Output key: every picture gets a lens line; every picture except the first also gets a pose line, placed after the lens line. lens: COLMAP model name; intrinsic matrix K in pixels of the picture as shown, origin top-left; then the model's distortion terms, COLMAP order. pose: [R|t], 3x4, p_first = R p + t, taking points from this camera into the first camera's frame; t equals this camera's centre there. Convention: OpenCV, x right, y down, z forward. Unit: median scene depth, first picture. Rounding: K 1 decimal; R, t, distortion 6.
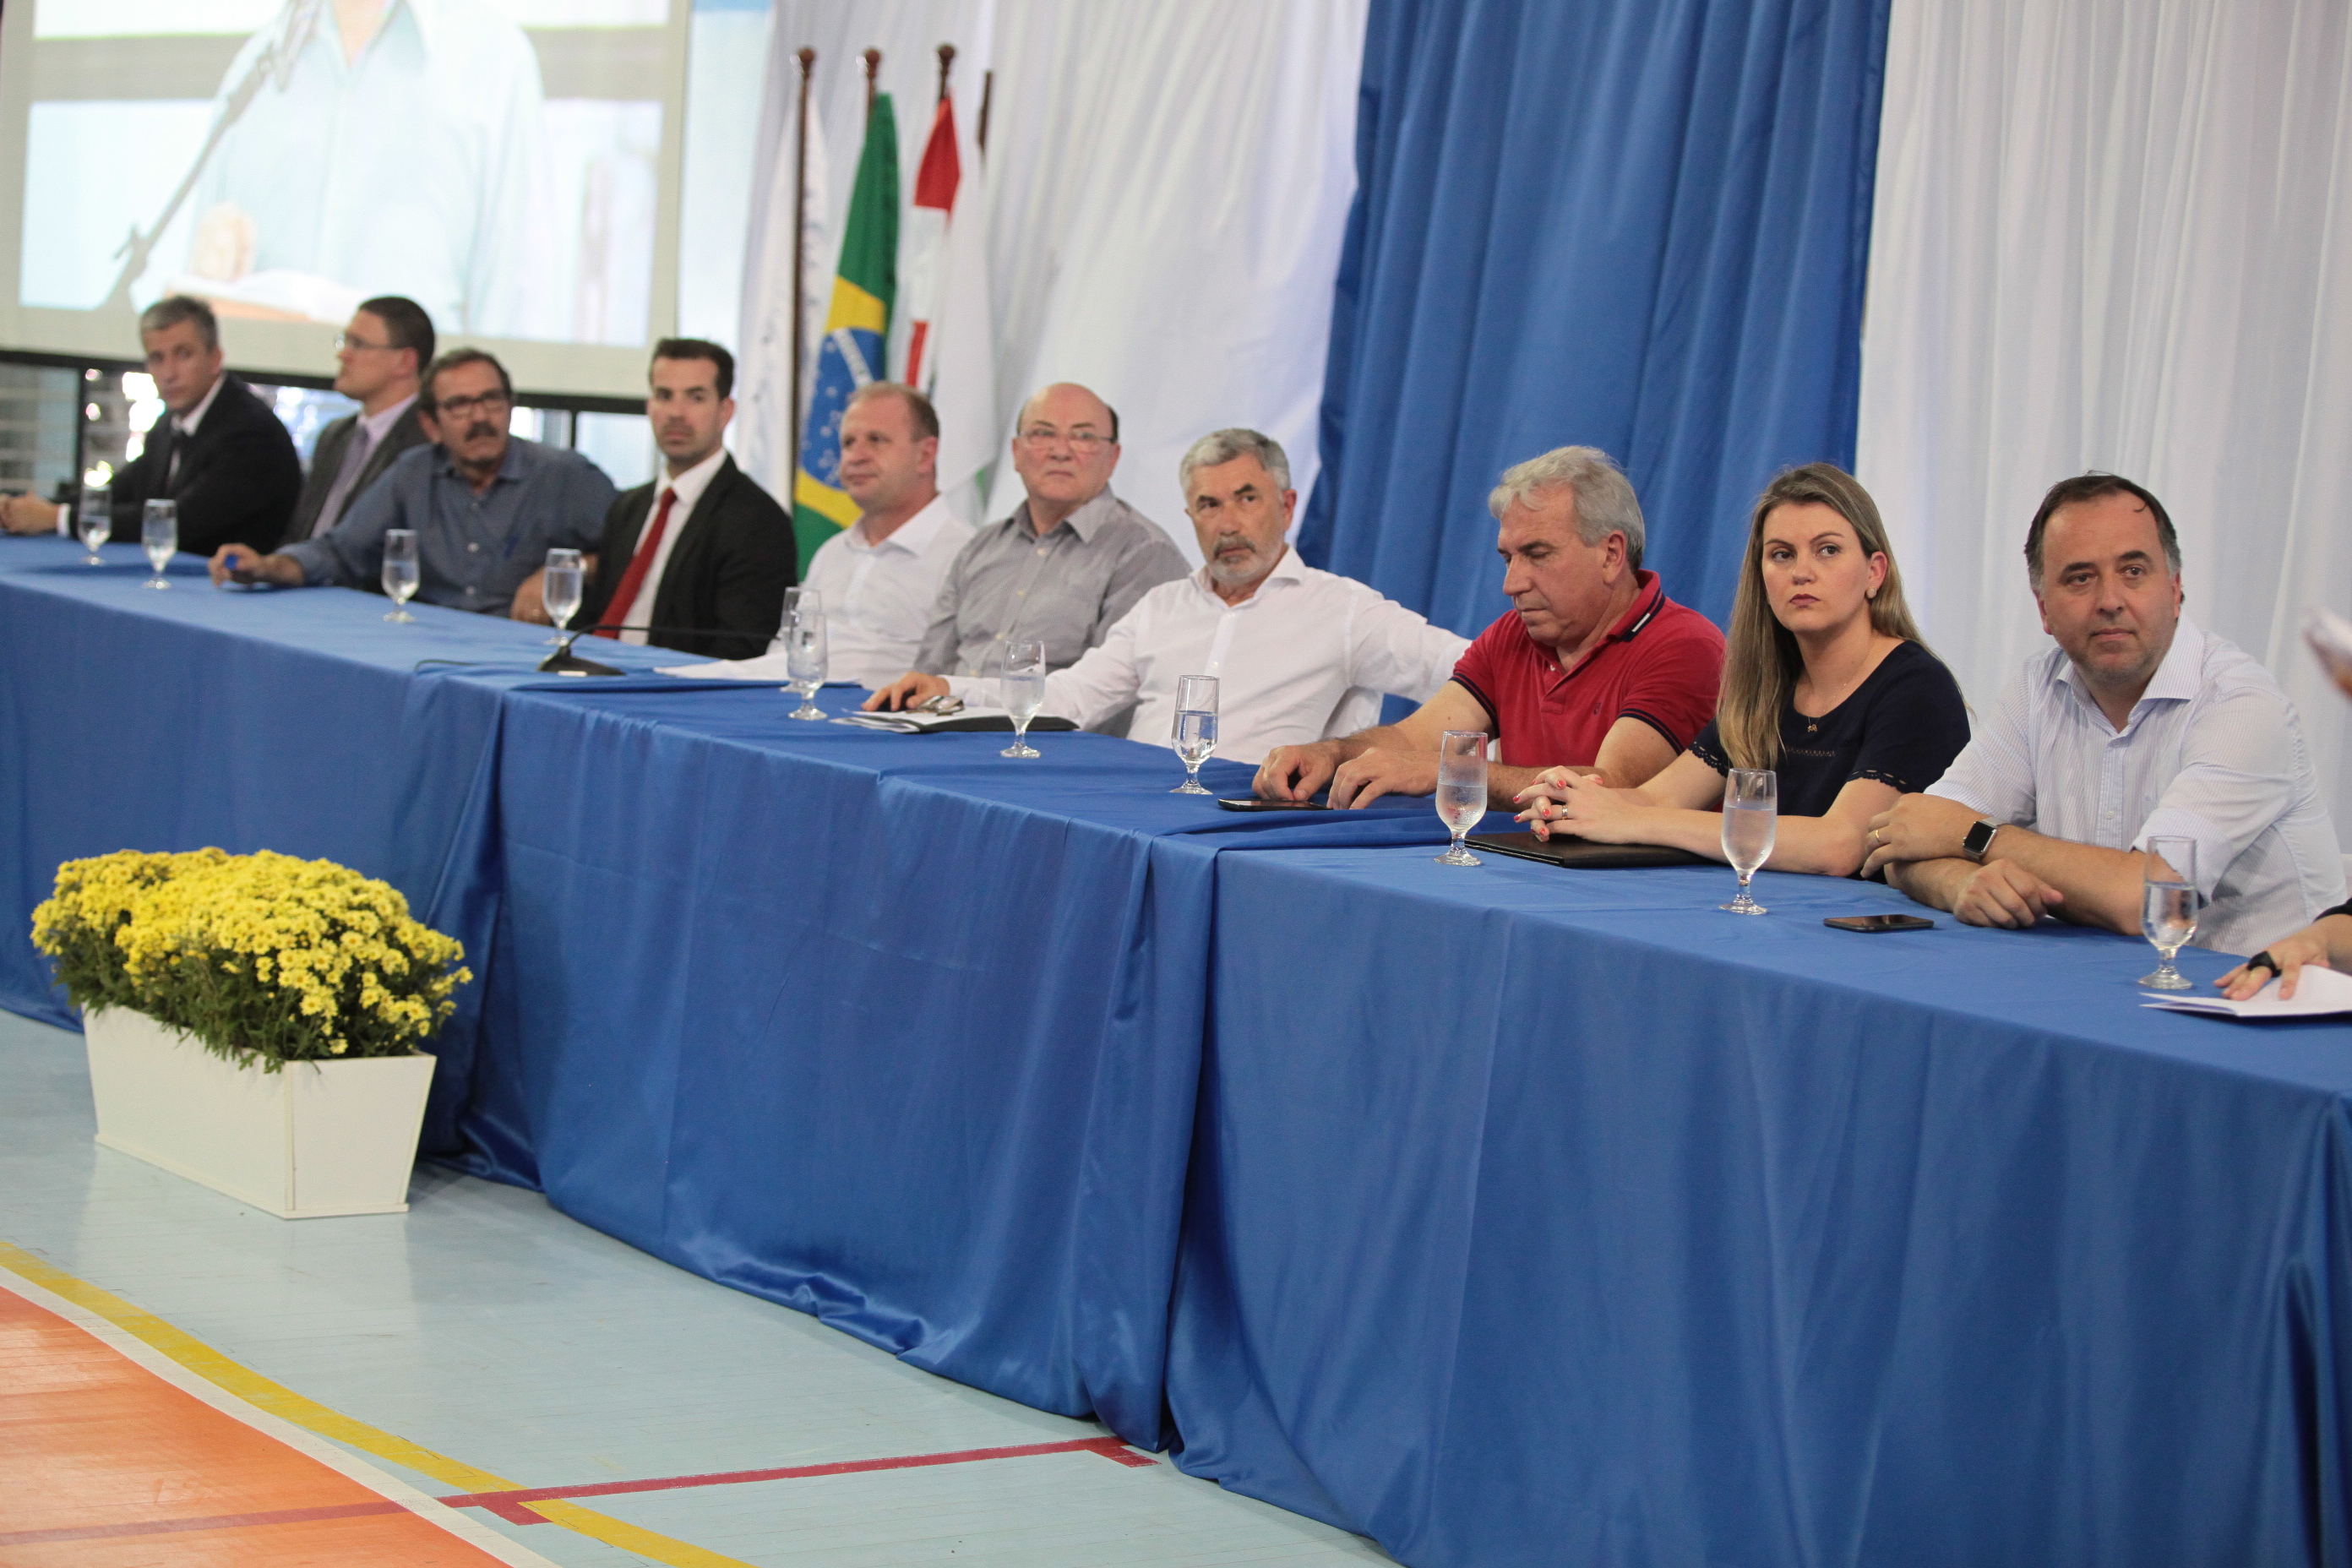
lens RADIAL K [[5007.0, 0, 1175.2], [0, 5007.0, 799.5], [0, 0, 1]] dist [-0.306422, 0.000000]
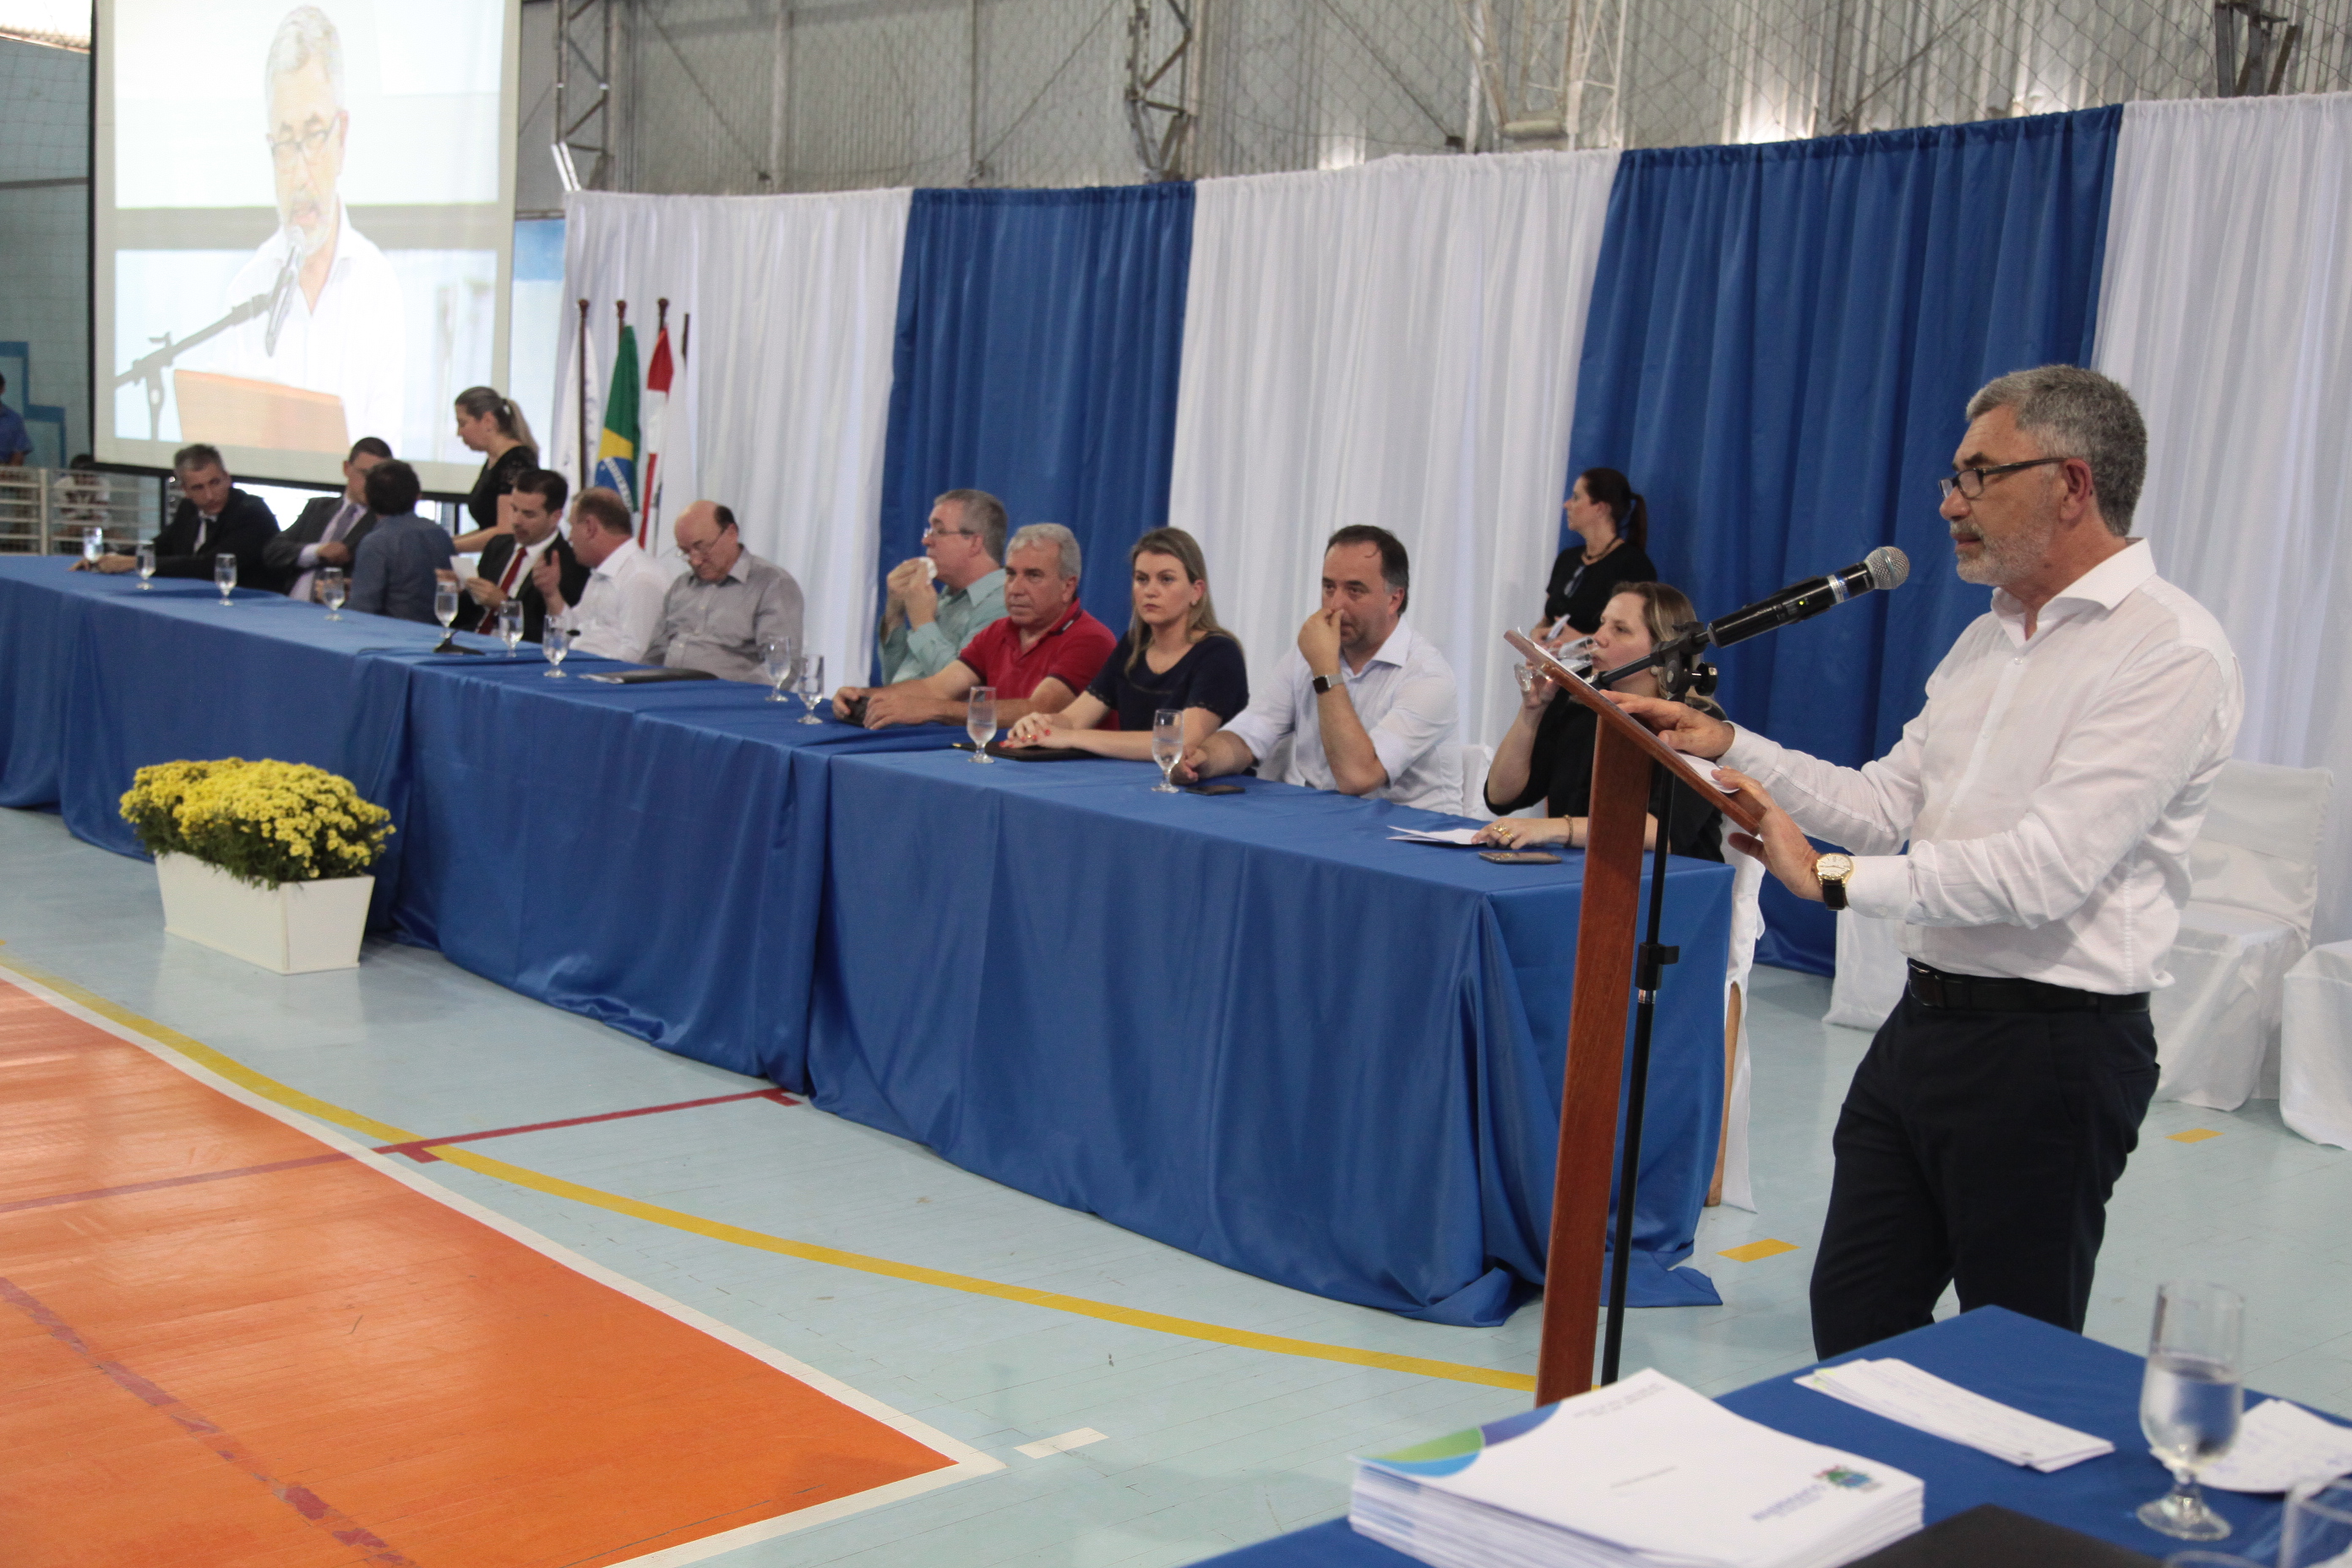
lens RADIAL K [[2572.4, 0, 1138.3], [0, 2572.4, 794.0], [0, 0, 1]] dist [0.062160, 0.000000]
pose [[0.991157, -0.020320, 0.131133, -0.002974], [0.015741, 0.999233, 0.035869, -0.005359], [-0.131761, -0.033487, 0.990716, 0.077321]]
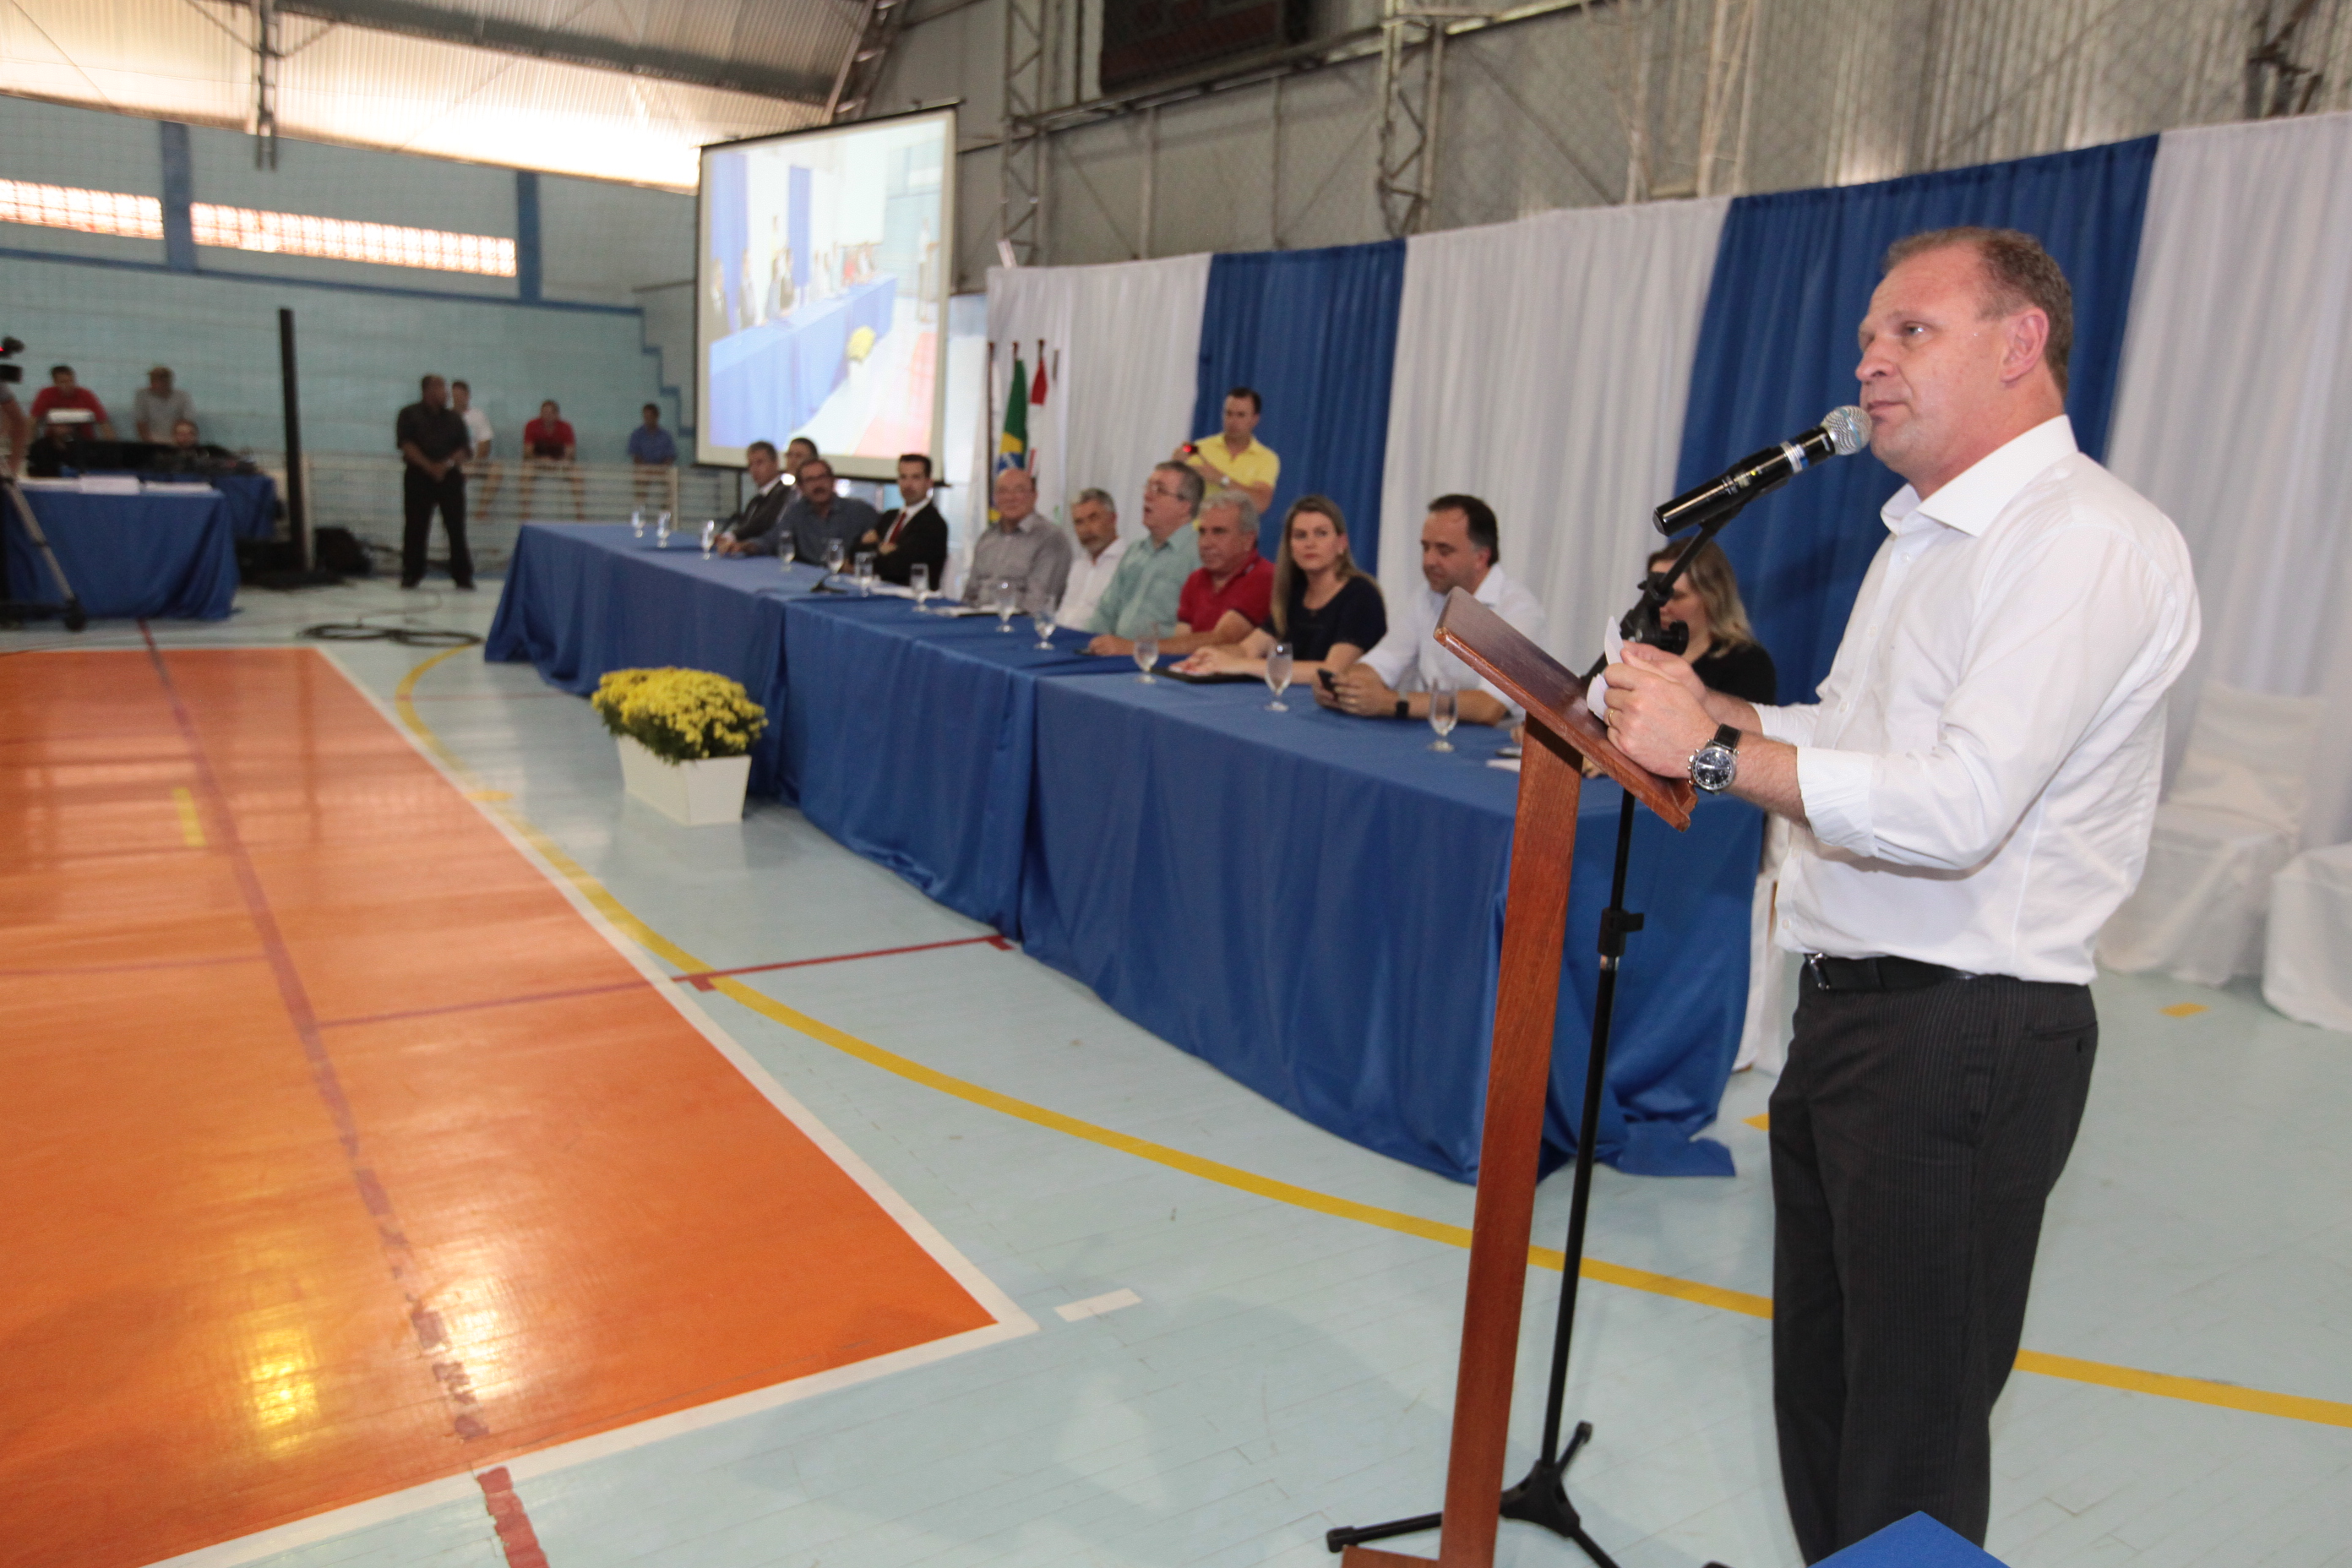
lens RADIAL K [[1668.3, 0, 1161.3], [0, 1668.3, 777.0], [0, 0, 1]] dist [-0.020246, 0.041073]
pose [[0.999438, -0.005483, -0.033080, 0.074336], [0.008516, 0.995700, 0.092244, -0.010559], [0.032432, -0.092474, 0.995187, 0.224510]]
